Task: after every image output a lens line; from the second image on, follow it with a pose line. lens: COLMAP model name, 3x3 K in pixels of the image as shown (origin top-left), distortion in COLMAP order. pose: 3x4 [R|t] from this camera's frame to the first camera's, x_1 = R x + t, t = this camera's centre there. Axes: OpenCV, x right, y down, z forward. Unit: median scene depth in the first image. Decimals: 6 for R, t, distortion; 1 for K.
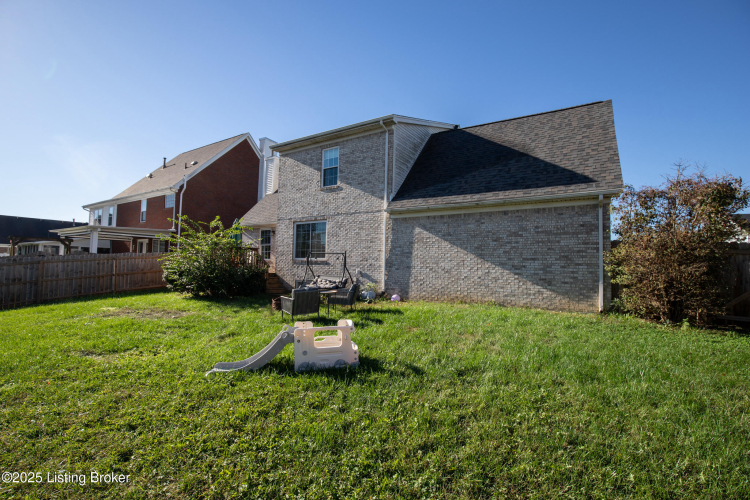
lens RADIAL K [[340.6, 0, 372.8], [0, 340.6, 251.1], [0, 0, 1]] dist [-0.028861, 0.002877]
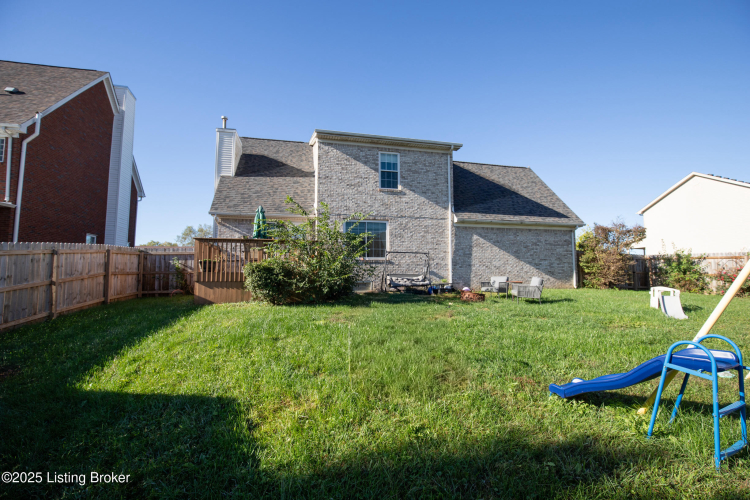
lens RADIAL K [[340.6, 0, 380.6], [0, 340.6, 250.2], [0, 0, 1]] dist [-0.028861, 0.002877]
pose [[0.688668, 0.033444, 0.724305, -1.016710], [-0.017183, 0.999408, -0.029809, 0.032907], [-0.724873, 0.008083, 0.688835, 0.344828]]
